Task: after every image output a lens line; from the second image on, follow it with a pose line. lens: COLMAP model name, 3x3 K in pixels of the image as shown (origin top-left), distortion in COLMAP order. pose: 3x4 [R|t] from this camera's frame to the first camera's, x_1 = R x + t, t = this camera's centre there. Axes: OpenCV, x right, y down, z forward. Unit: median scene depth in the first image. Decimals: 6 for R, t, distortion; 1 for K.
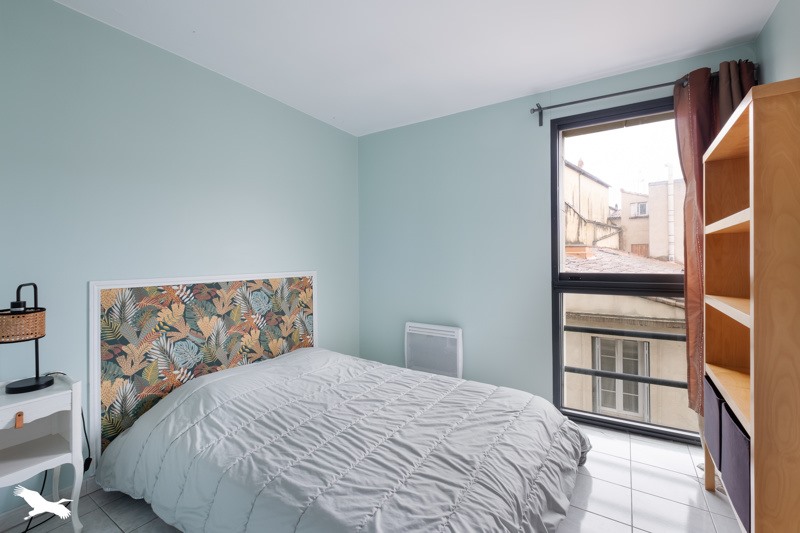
lens RADIAL K [[351.5, 0, 400.9], [0, 351.5, 255.6], [0, 0, 1]] dist [-0.001098, -0.000290]
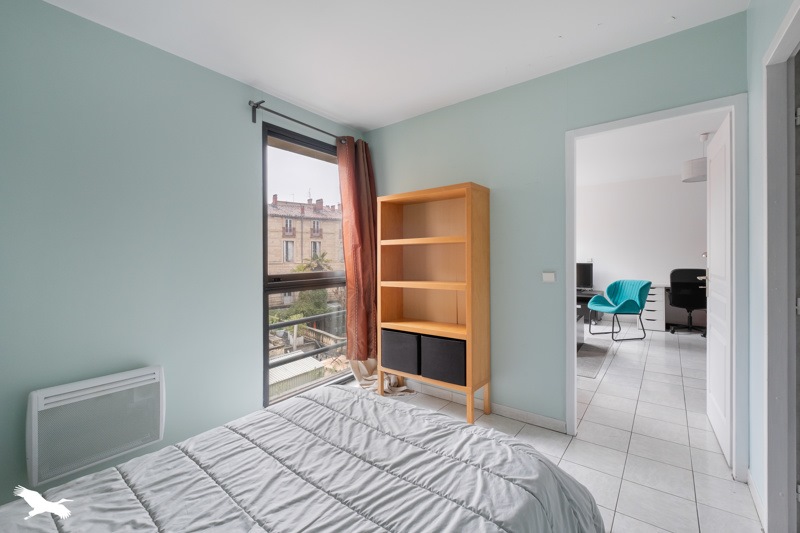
lens RADIAL K [[351.5, 0, 400.9], [0, 351.5, 255.6], [0, 0, 1]] dist [-0.001098, -0.000290]
pose [[0.074912, 0.008545, 0.997154, -0.657231], [0.005368, 0.999945, -0.008972, 0.005589], [-0.997176, 0.006025, 0.074862, 0.666969]]
